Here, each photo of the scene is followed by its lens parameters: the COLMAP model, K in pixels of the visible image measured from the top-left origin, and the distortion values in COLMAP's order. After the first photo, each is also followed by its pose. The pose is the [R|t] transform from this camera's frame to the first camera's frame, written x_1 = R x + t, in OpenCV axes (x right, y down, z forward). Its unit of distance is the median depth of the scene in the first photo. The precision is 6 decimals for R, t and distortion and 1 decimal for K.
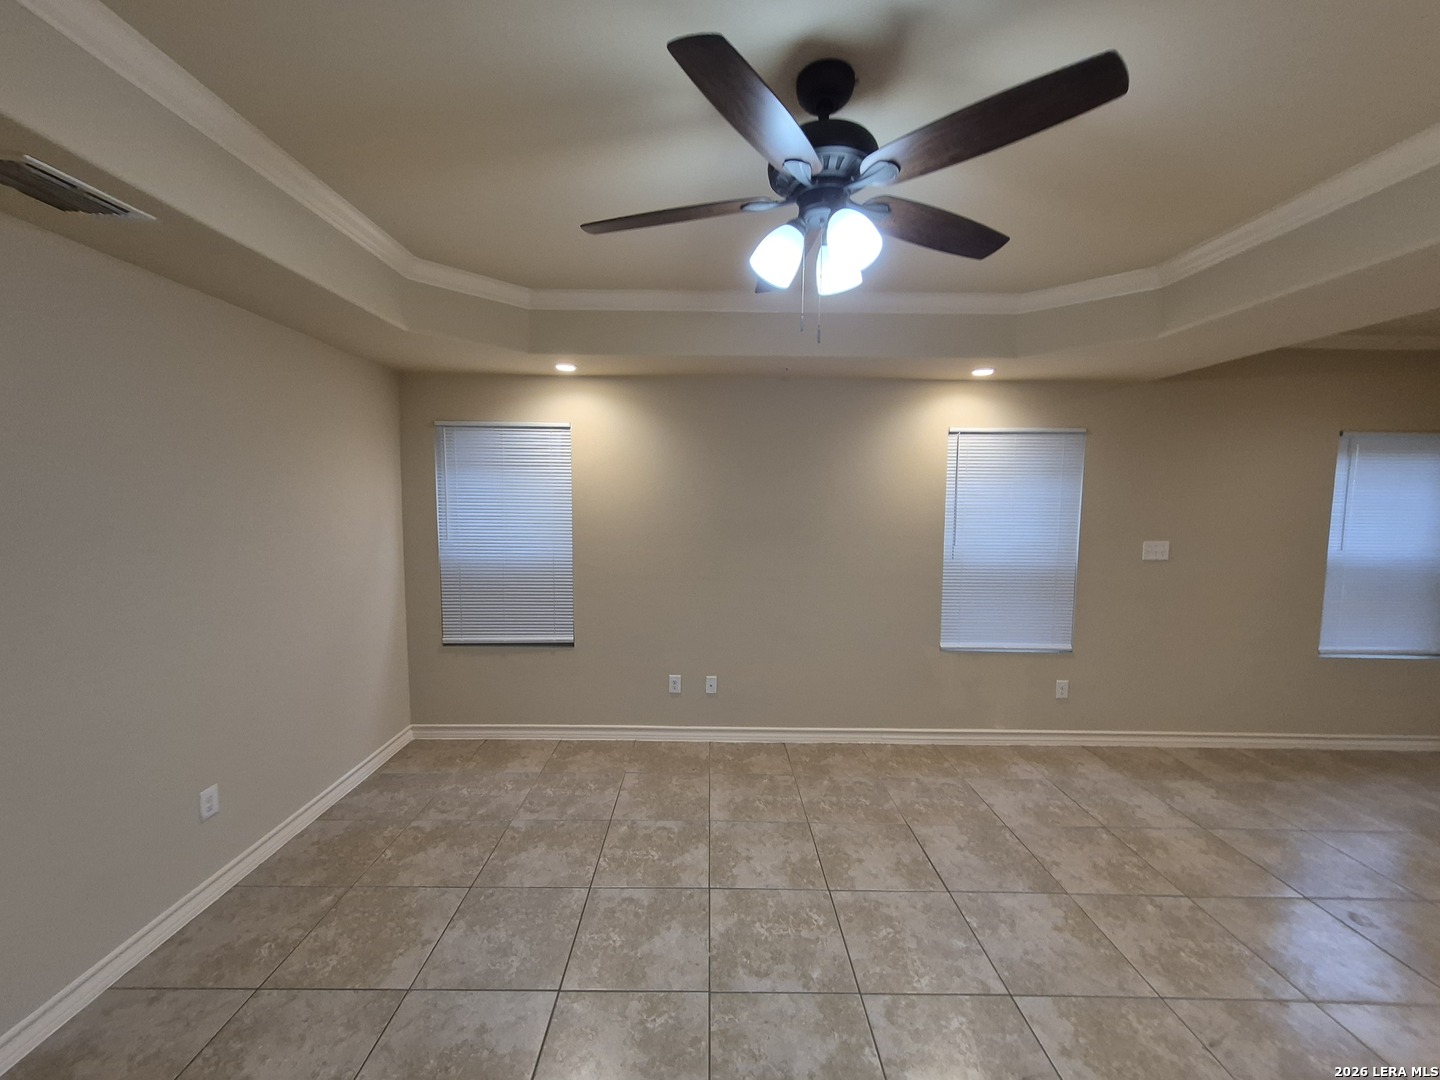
lens RADIAL K [[574.9, 0, 714.5], [0, 574.9, 549.0], [0, 0, 1]] dist [0.002790, 0.000318]
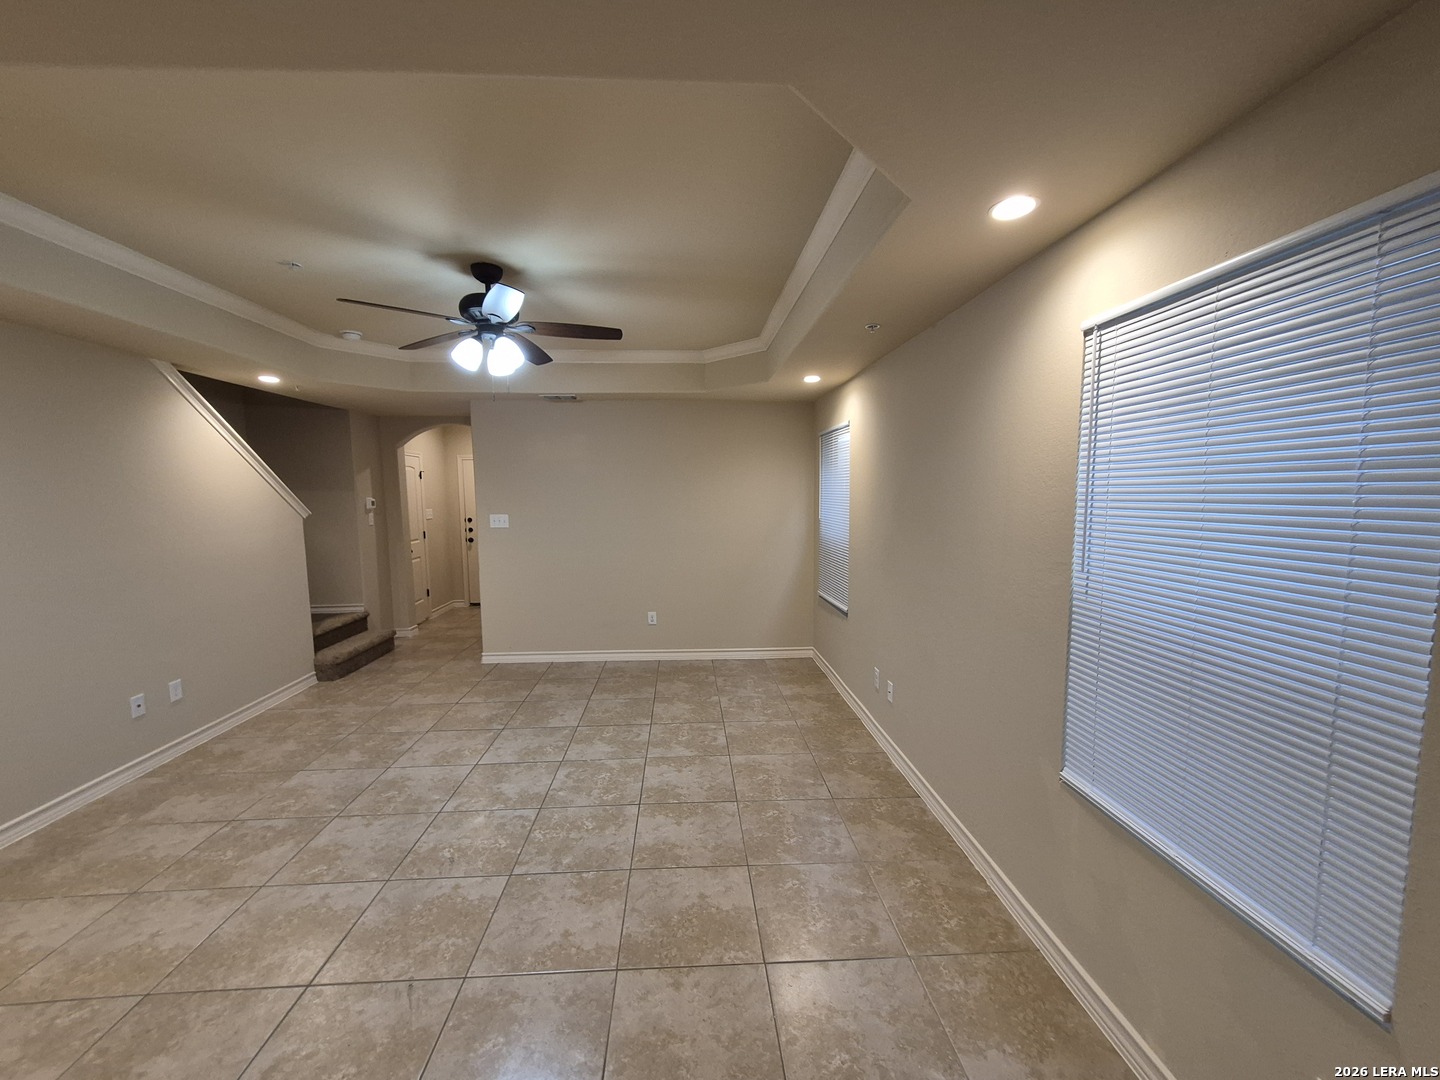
lens RADIAL K [[574.9, 0, 714.5], [0, 574.9, 549.0], [0, 0, 1]] dist [0.002790, 0.000318]
pose [[0.043710, 0.090672, -0.994921, 1.331788], [-0.086900, 0.992443, 0.086629, -0.060799], [0.995258, 0.082672, 0.051259, 1.022767]]
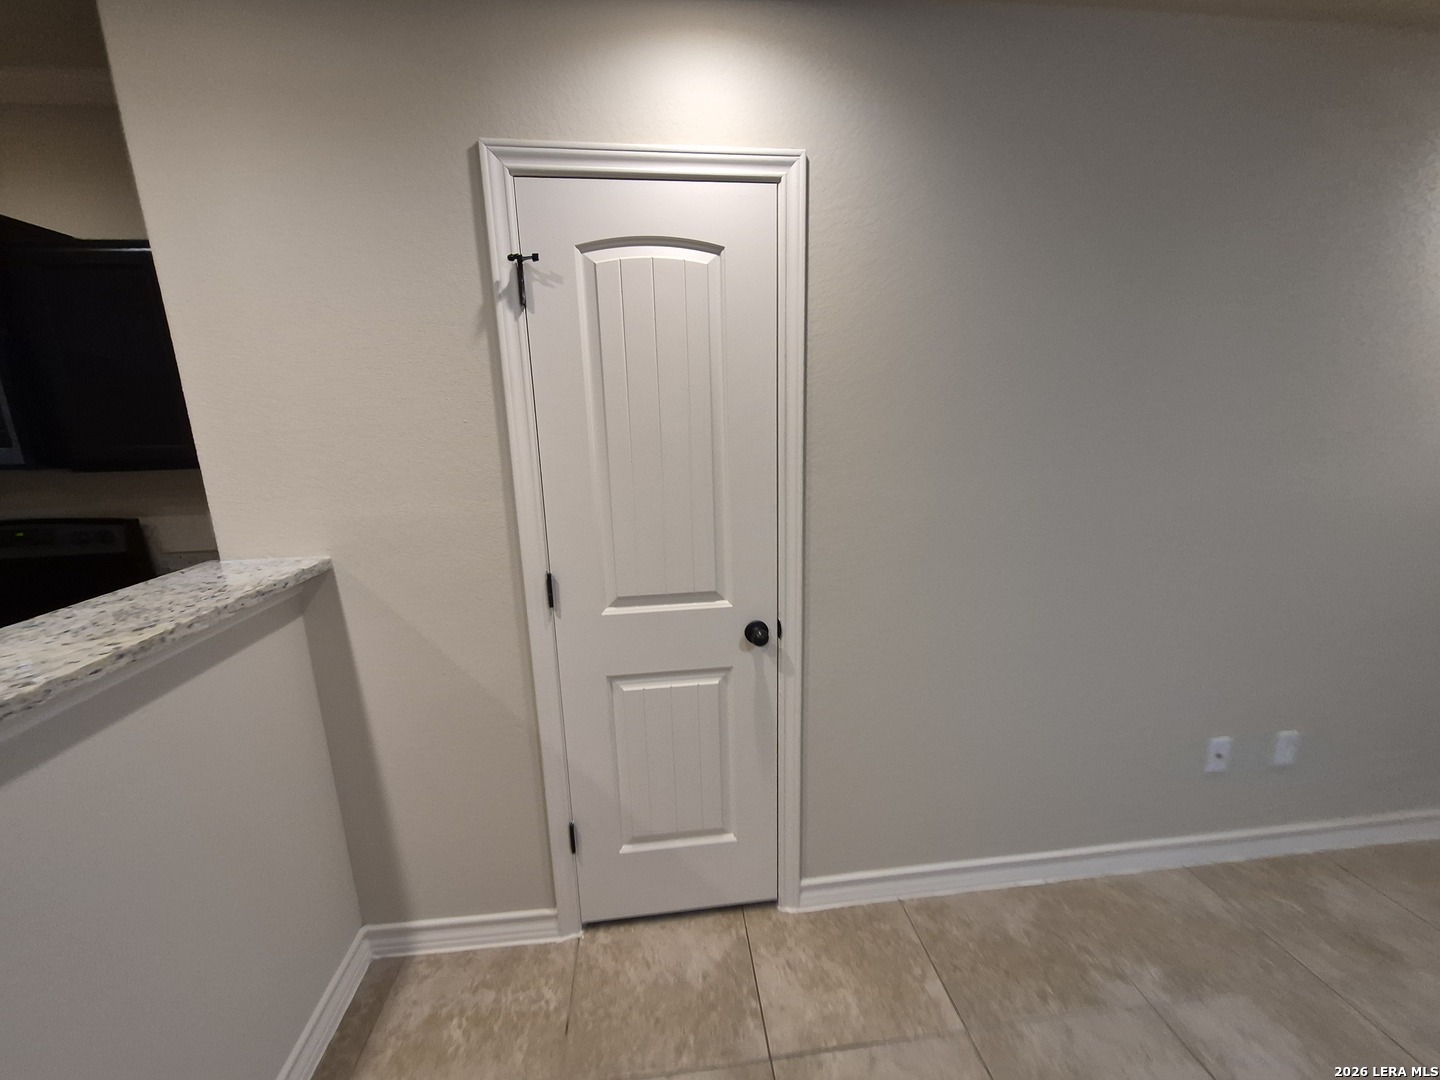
lens RADIAL K [[574.9, 0, 714.5], [0, 574.9, 549.0], [0, 0, 1]] dist [0.002790, 0.000318]
pose [[-0.993764, 0.031339, -0.107007, 0.702225], [-0.003901, 0.949329, 0.314259, 0.037694], [0.111434, 0.312717, -0.943287, 0.340840]]
